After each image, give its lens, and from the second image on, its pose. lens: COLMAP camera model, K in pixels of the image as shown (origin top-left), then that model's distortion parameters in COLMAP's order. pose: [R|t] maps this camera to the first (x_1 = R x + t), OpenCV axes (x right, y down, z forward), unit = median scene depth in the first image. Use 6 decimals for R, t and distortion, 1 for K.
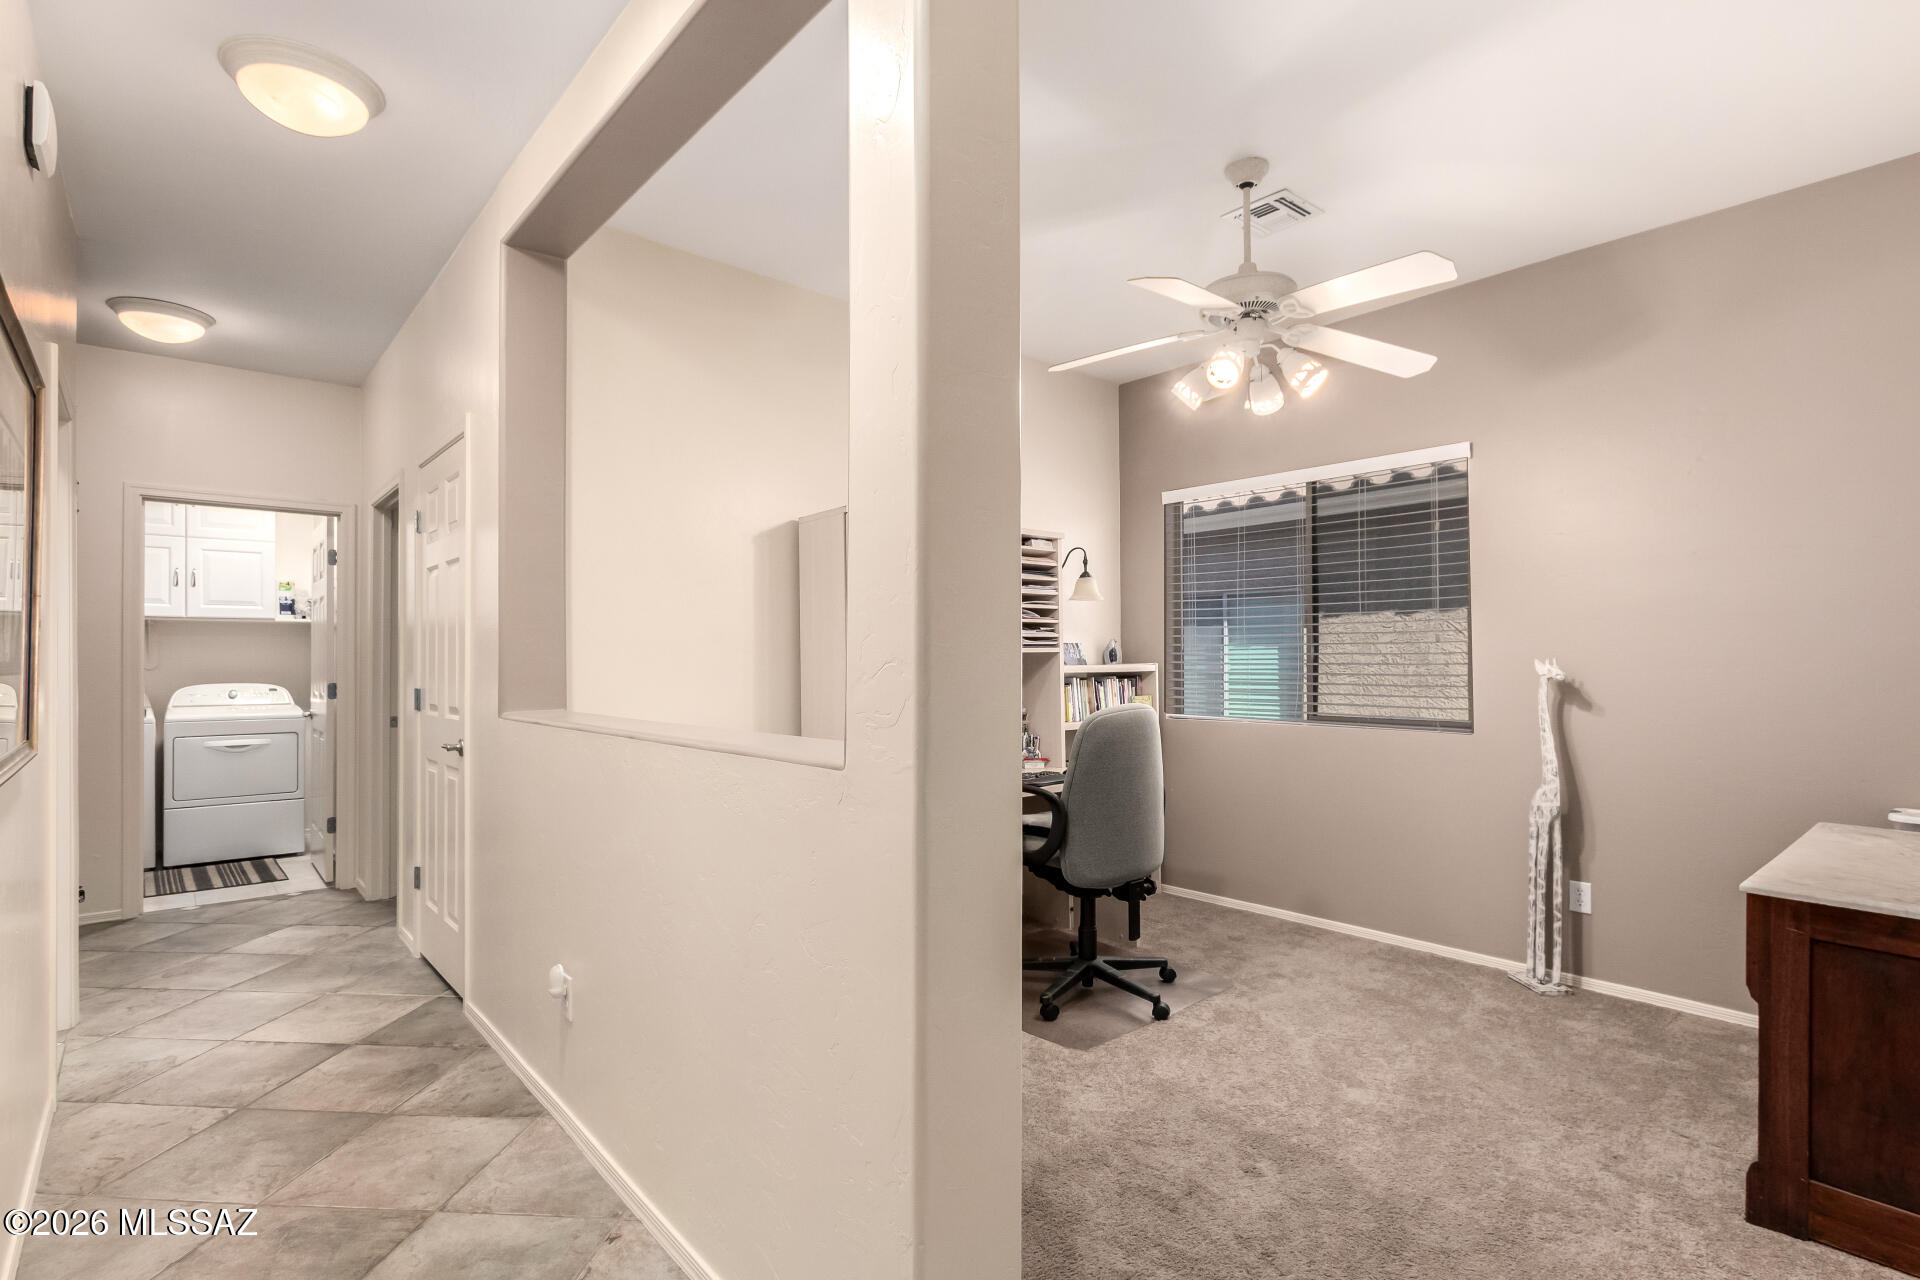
lens RADIAL K [[915.4, 0, 963.8], [0, 915.4, 656.4], [0, 0, 1]] dist [-0.001037, -0.001684]
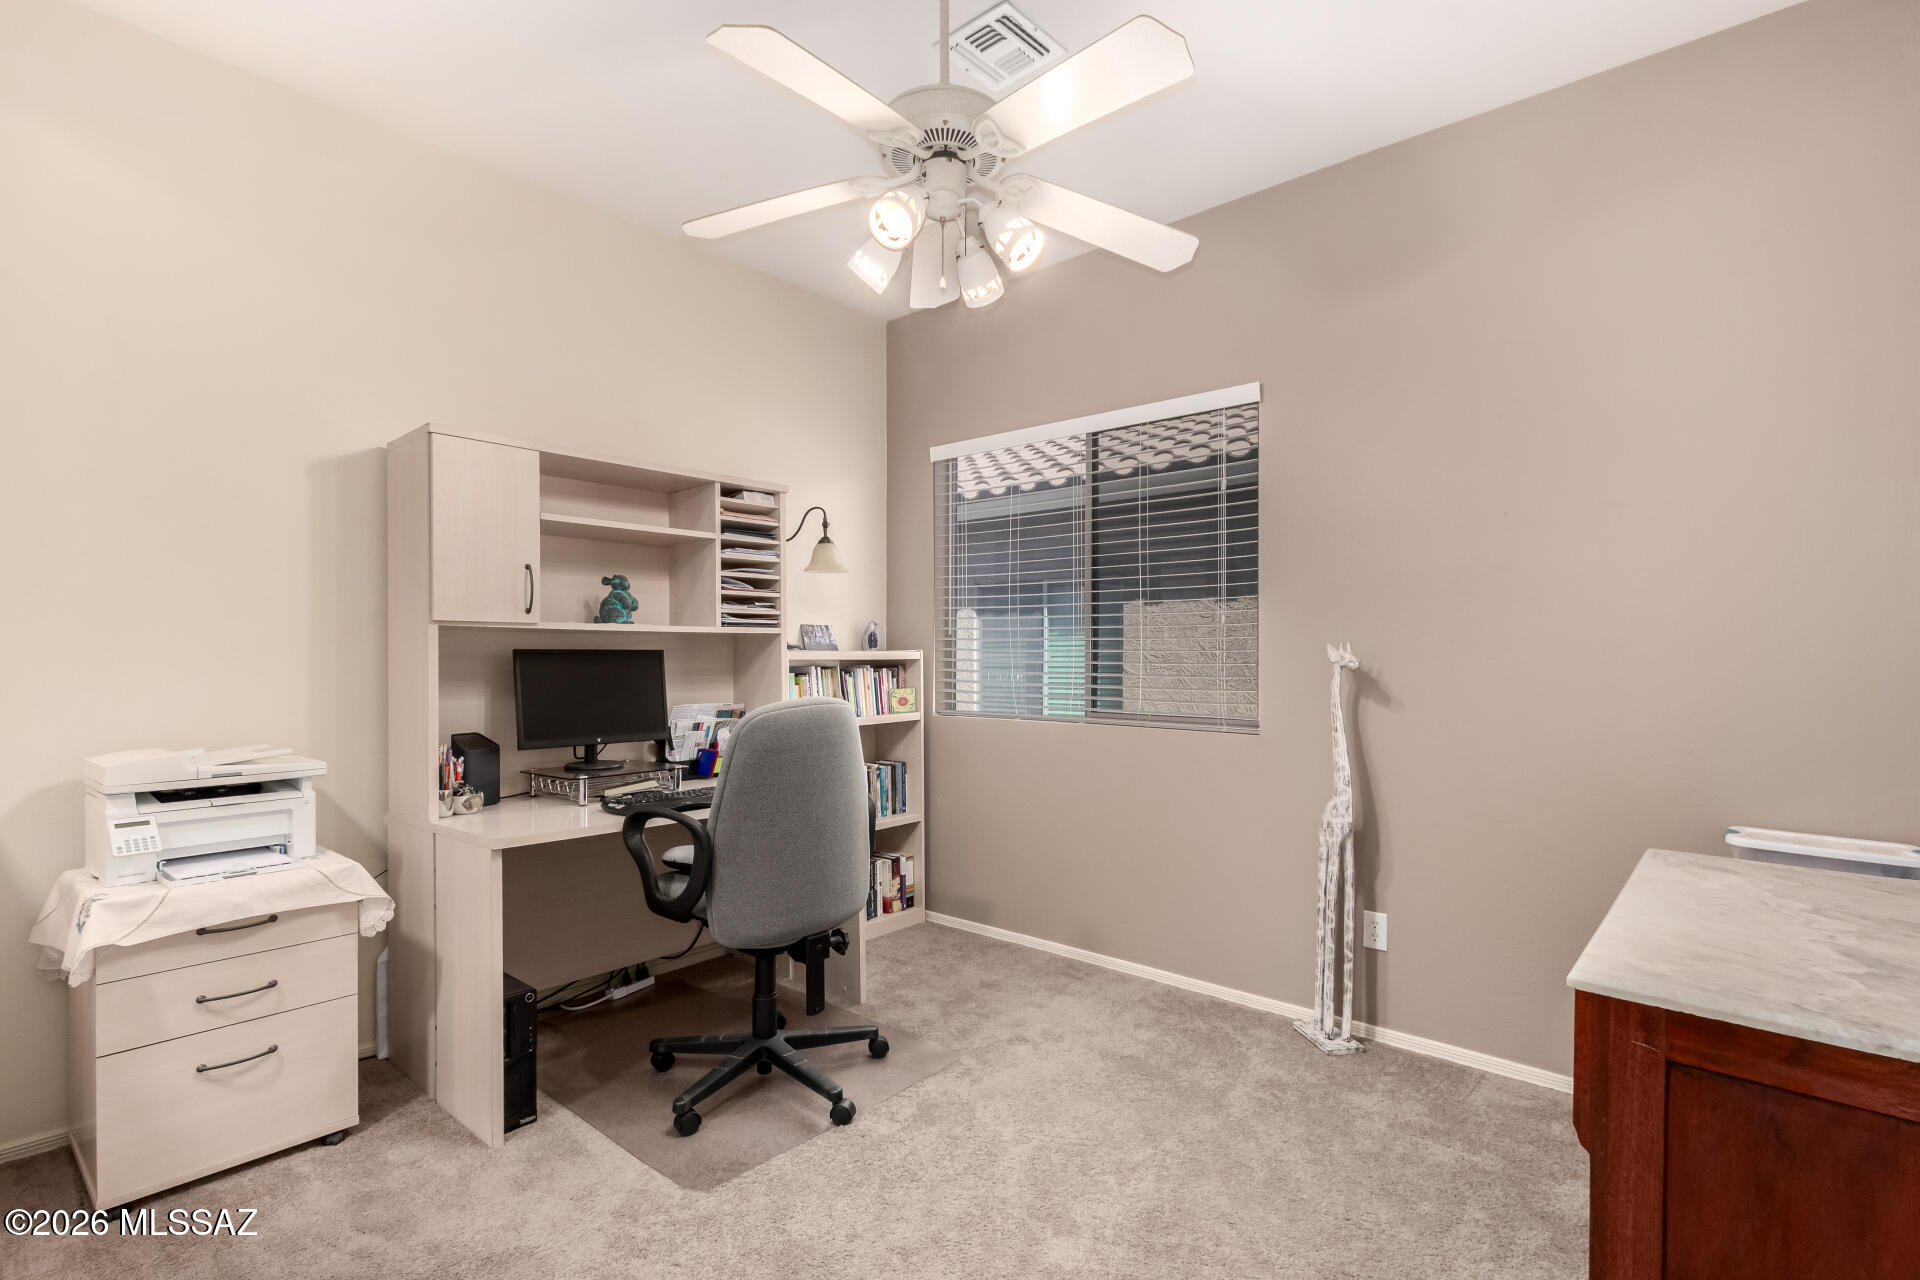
lens RADIAL K [[893.4, 0, 964.6], [0, 893.4, 660.9], [0, 0, 1]] dist [-0.001896, 0.000131]
pose [[0.991269, 0.004561, 0.131779, 0.200403], [-0.005852, 0.999939, 0.009413, 0.013575], [-0.131728, -0.010102, 0.991234, 0.253013]]
